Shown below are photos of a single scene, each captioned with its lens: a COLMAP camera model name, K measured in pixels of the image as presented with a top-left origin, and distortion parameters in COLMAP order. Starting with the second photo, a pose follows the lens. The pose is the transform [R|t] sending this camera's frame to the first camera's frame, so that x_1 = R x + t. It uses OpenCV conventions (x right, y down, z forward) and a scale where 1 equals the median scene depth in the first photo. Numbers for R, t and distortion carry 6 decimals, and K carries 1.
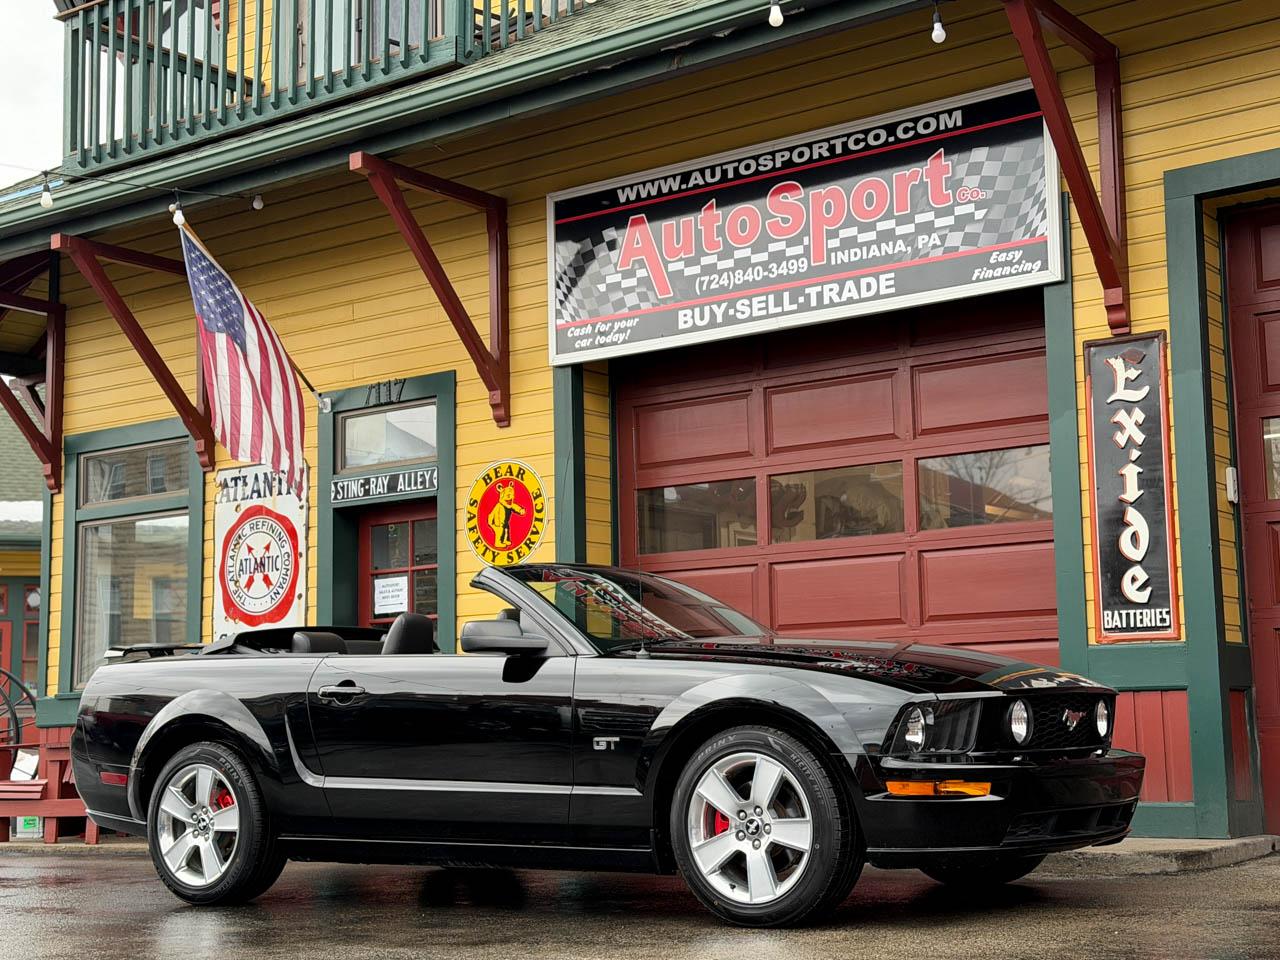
lens RADIAL K [[1924.9, 0, 613.9], [0, 1924.9, 492.2], [0, 0, 1]] dist [0.136795, 0.000000]
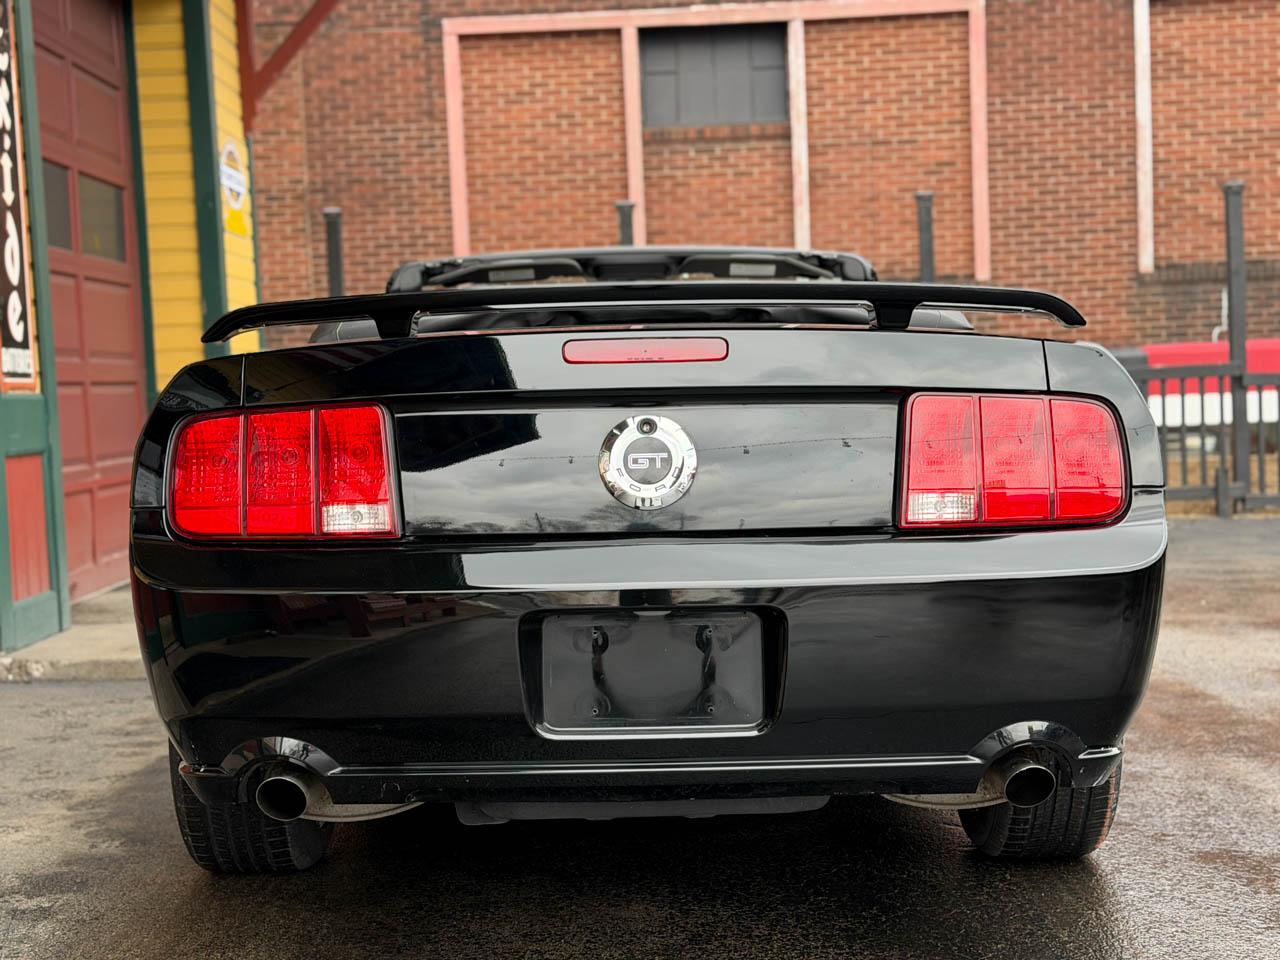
lens RADIAL K [[2020.7, 0, 647.8], [0, 2020.7, 468.8], [0, 0, 1]] dist [0.123798, 0.000000]
pose [[-0.626834, 0.010504, 0.779082, -0.455122], [-0.057872, 0.996519, -0.059998, 0.126195], [-0.777000, -0.082696, -0.624045, 1.173581]]
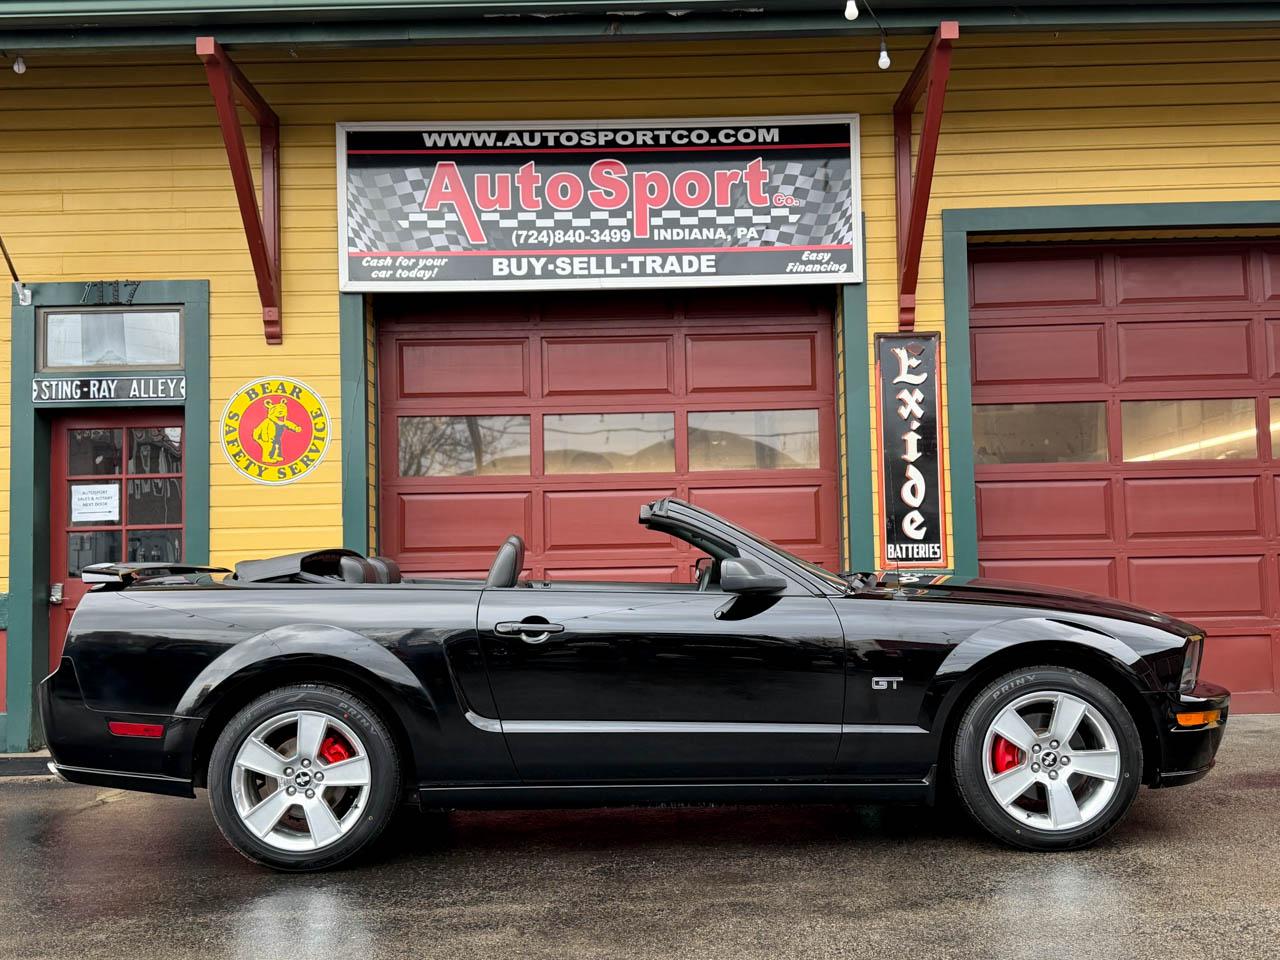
lens RADIAL K [[1343.6, 0, 640.3], [0, 1343.6, 487.7], [0, 0, 1]] dist [0.128686, 0.000000]
pose [[0.793309, 0.041116, 0.607429, -0.385836], [-0.070578, 0.997201, 0.024677, 0.011817], [-0.604715, -0.062448, 0.793990, 0.355918]]
